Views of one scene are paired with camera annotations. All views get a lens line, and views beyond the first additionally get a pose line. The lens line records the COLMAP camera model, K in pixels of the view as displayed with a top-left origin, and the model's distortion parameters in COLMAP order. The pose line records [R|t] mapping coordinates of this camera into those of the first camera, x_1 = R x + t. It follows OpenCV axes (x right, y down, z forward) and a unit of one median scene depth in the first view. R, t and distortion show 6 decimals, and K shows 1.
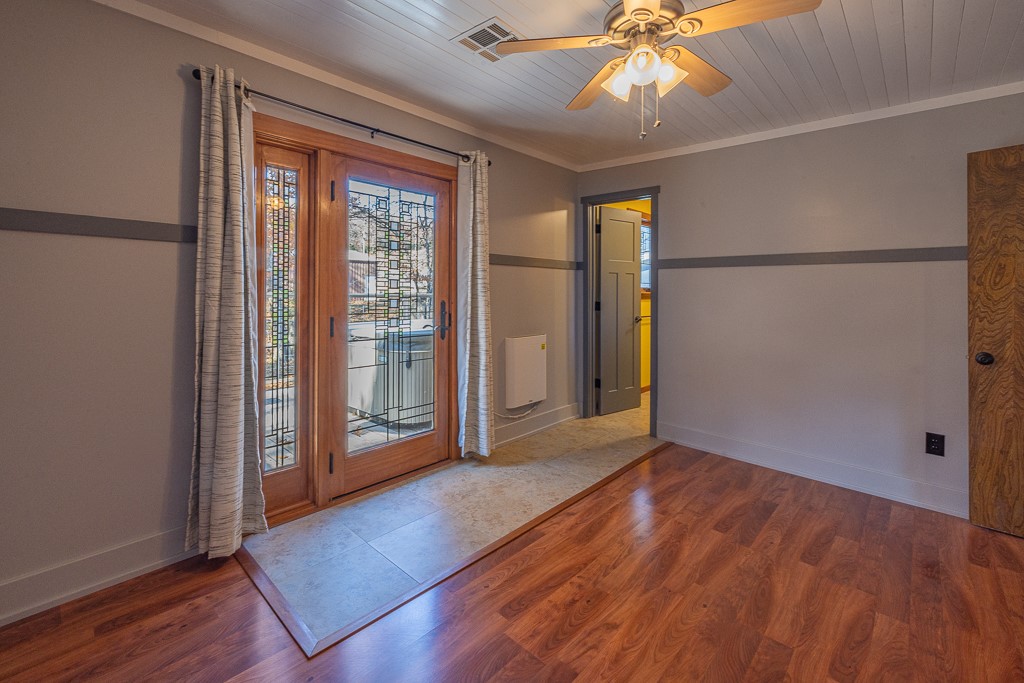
lens RADIAL K [[439.8, 0, 536.1], [0, 439.8, 290.4], [0, 0, 1]] dist [0.003713, -0.000173]
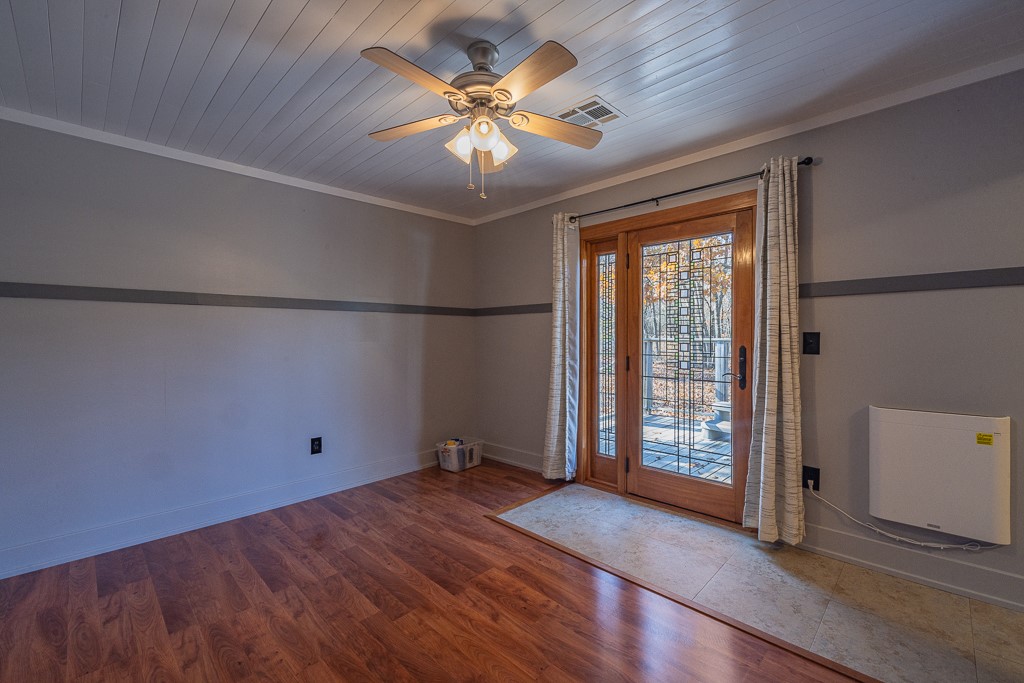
lens RADIAL K [[439.8, 0, 514.0], [0, 439.8, 340.4], [0, 0, 1]] dist [0.003713, -0.000173]
pose [[-0.064446, -0.003023, -0.997917, 1.089084], [0.004435, 0.999985, -0.003315, 0.020082], [0.997911, -0.004640, -0.064432, 0.913861]]
